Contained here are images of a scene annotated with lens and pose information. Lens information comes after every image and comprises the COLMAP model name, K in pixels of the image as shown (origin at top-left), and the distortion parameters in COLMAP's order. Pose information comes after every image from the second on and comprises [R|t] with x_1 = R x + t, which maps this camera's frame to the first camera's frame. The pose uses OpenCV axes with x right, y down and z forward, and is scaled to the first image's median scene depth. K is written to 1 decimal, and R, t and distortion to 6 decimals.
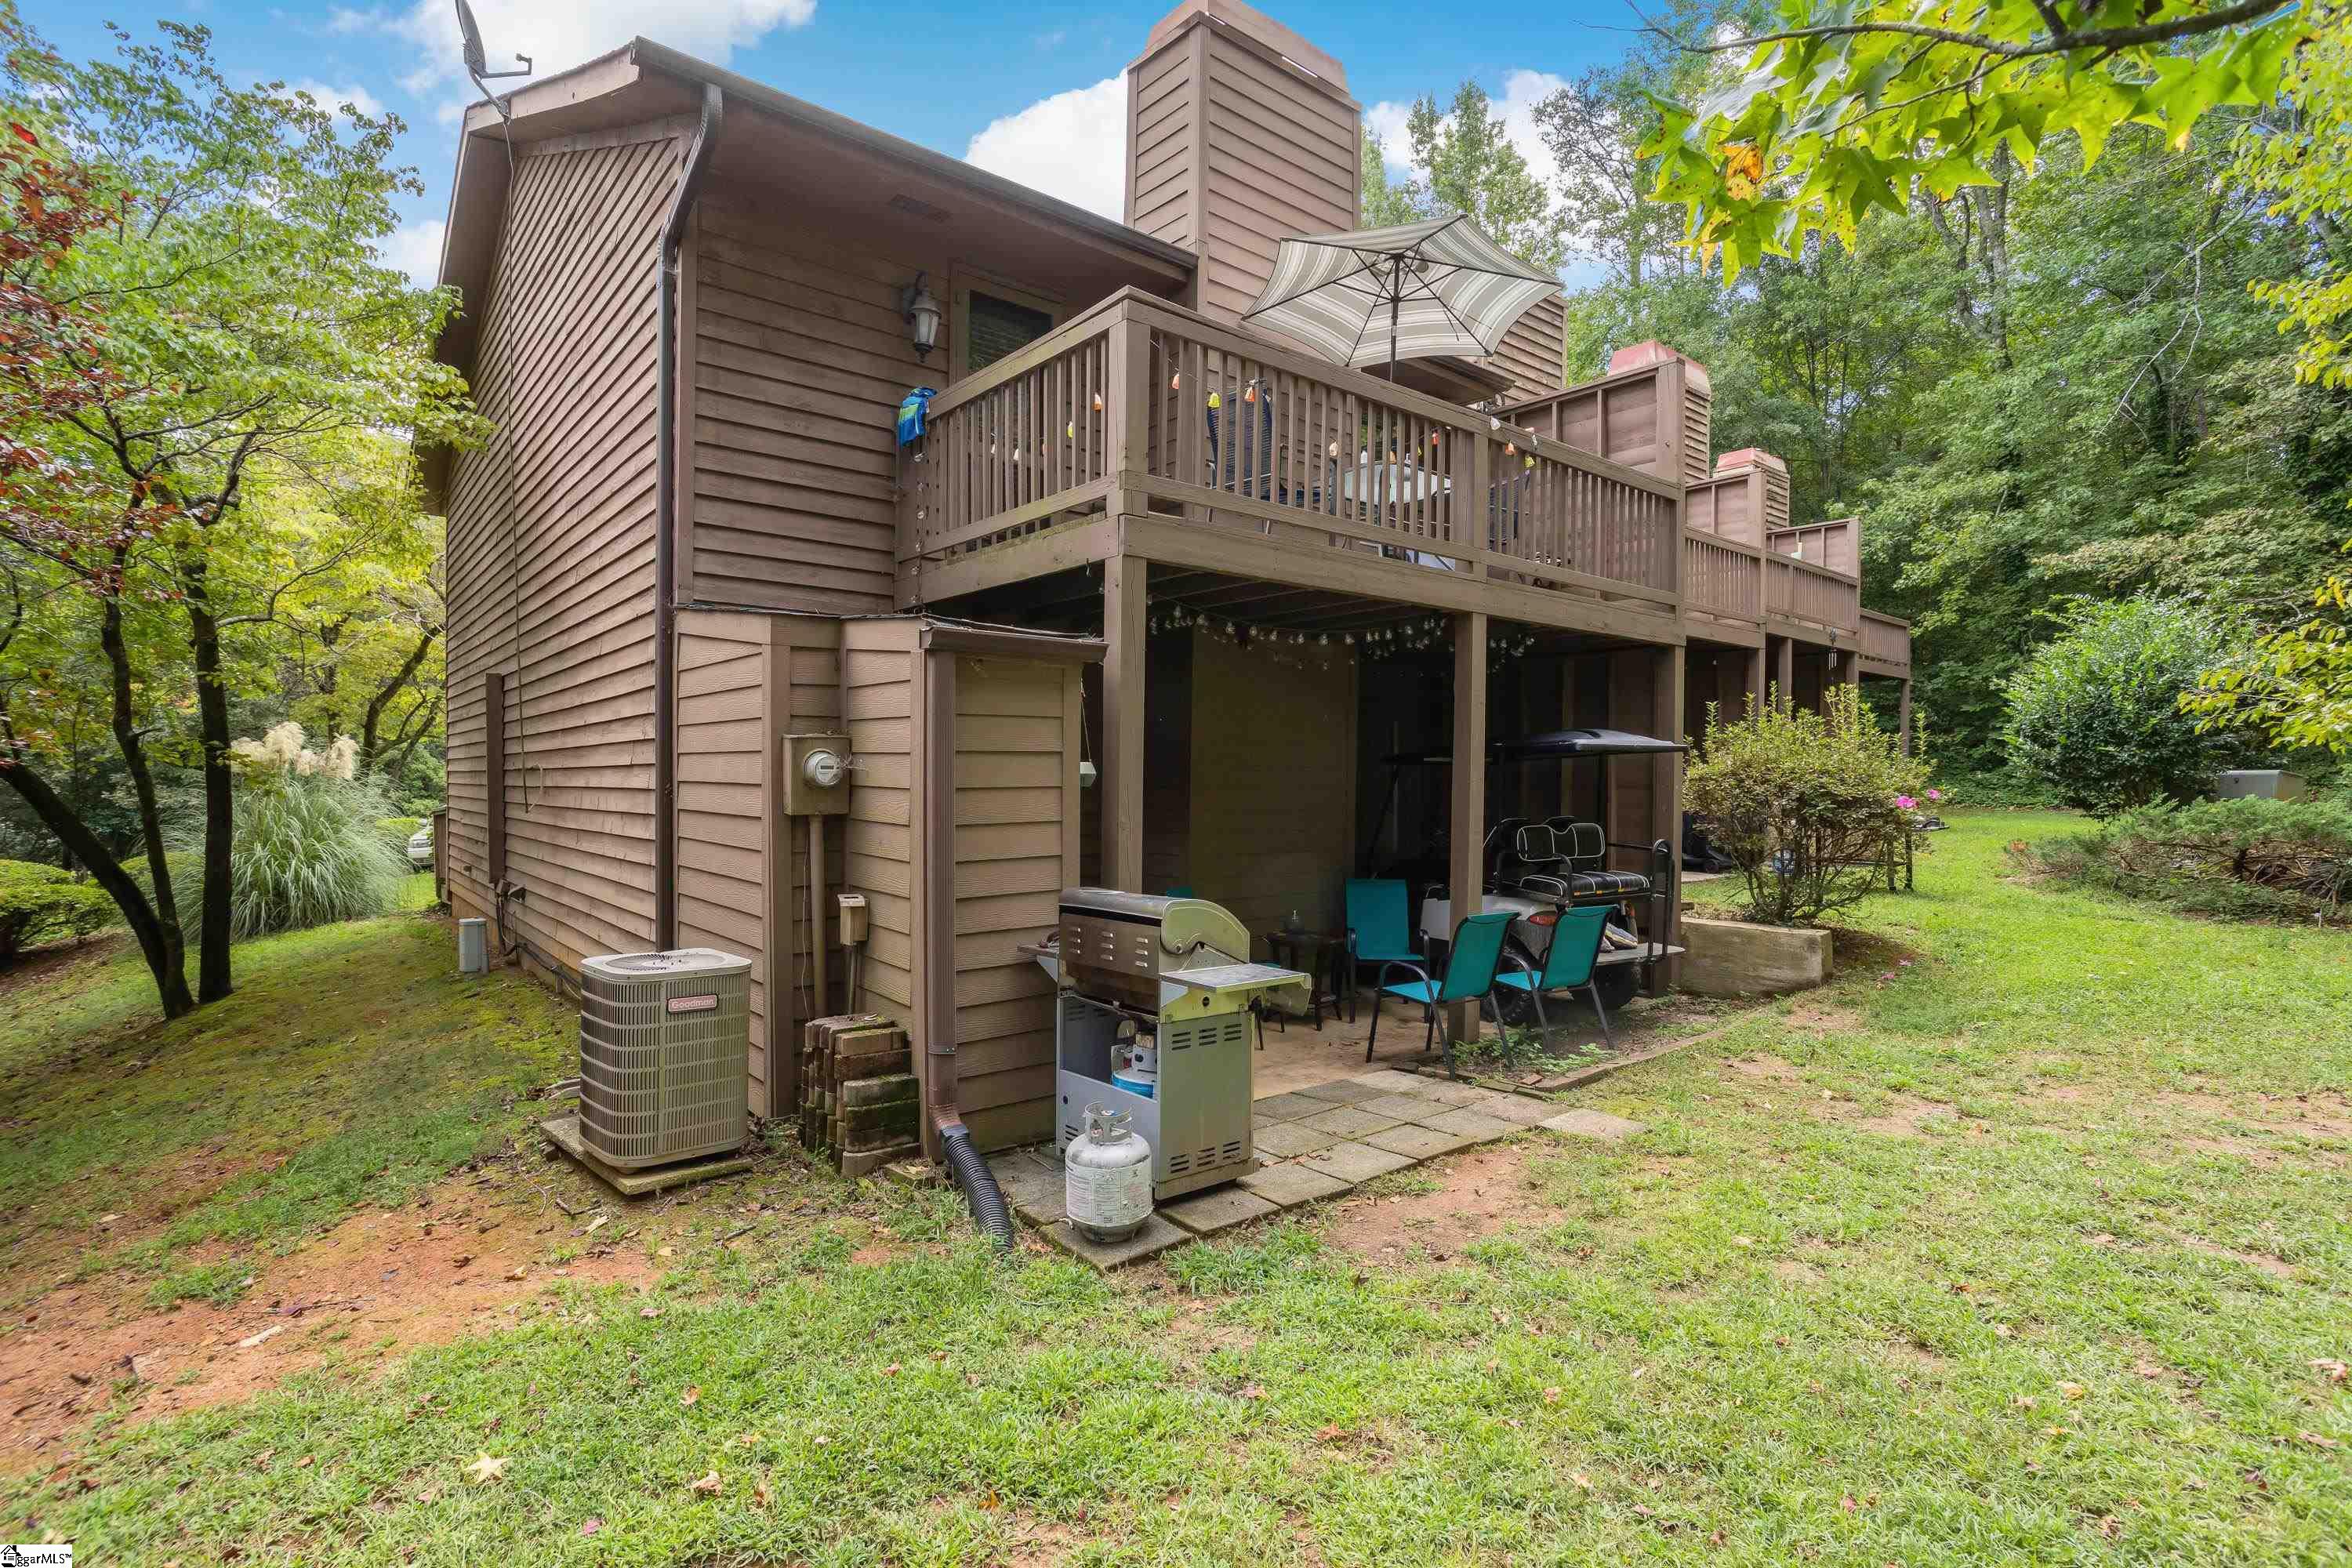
lens RADIAL K [[1122.1, 0, 1164.4], [0, 1122.1, 791.4], [0, 0, 1]] dist [-0.057810, 0.034329]
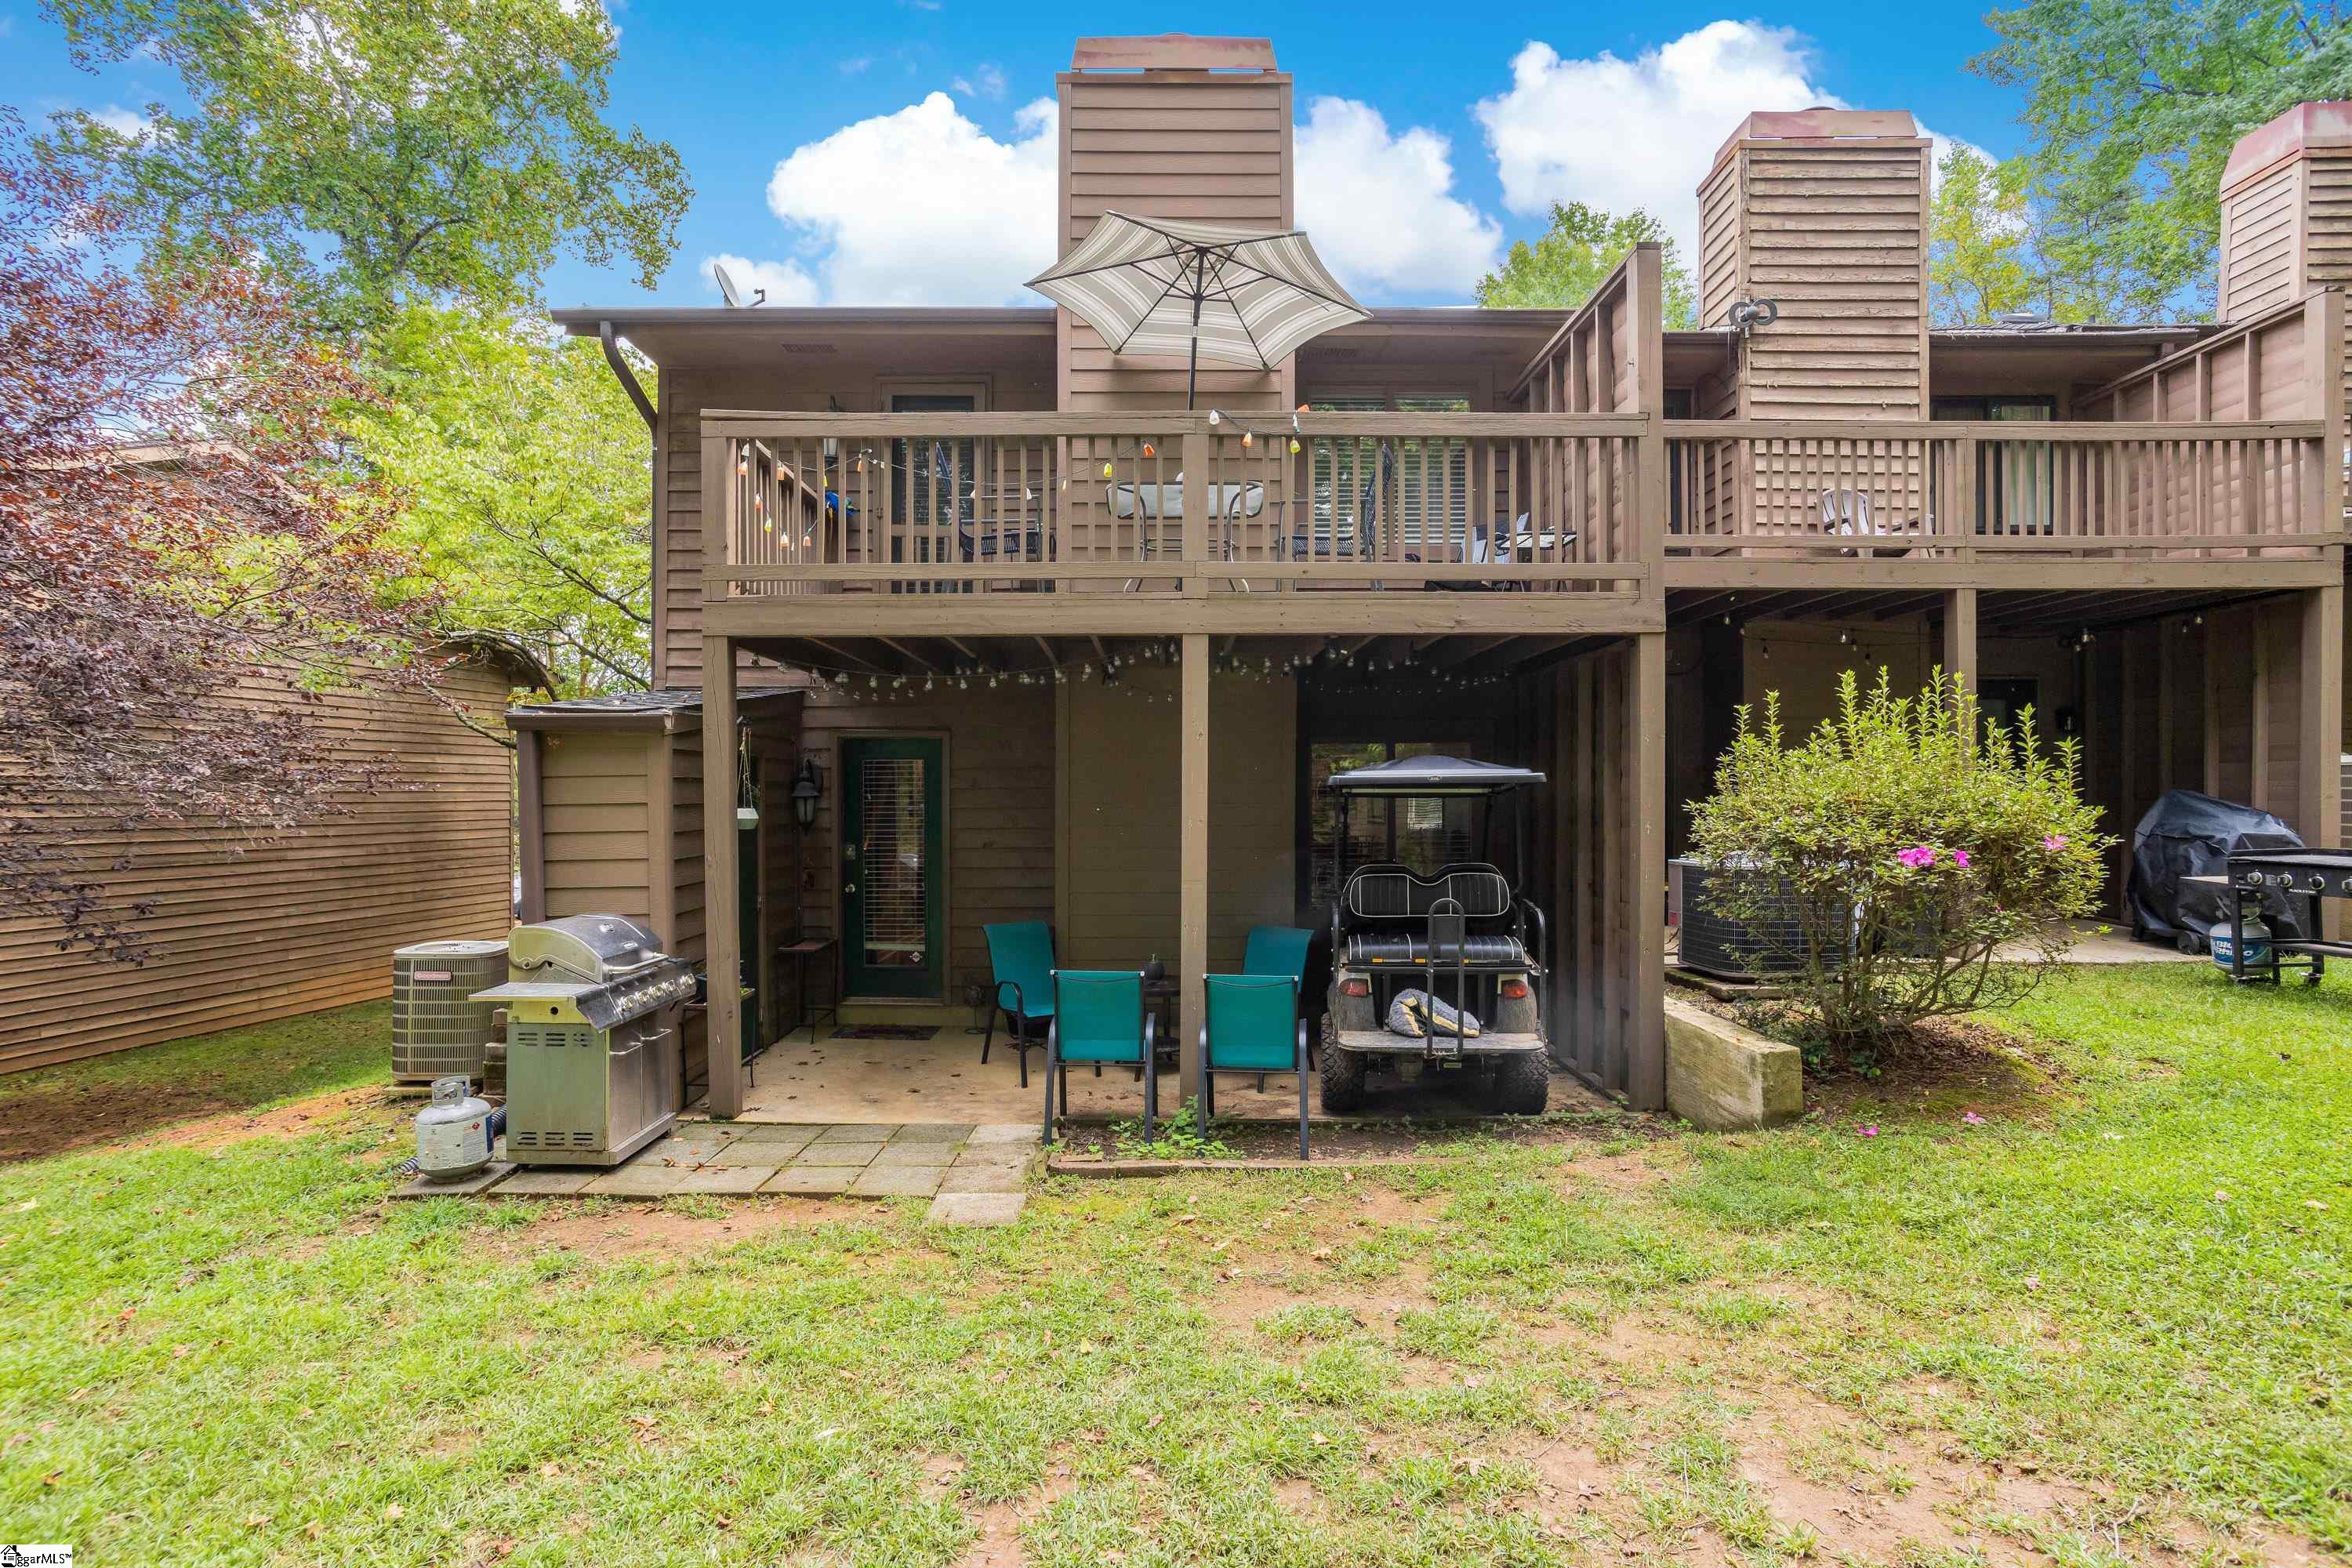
lens RADIAL K [[1122.1, 0, 1164.4], [0, 1122.1, 791.4], [0, 0, 1]] dist [-0.057810, 0.034329]
pose [[0.795654, -0.015353, -0.605557, 0.936024], [-0.002950, 0.999569, -0.029218, -0.009739], [0.605744, 0.025034, 0.795265, 0.323981]]
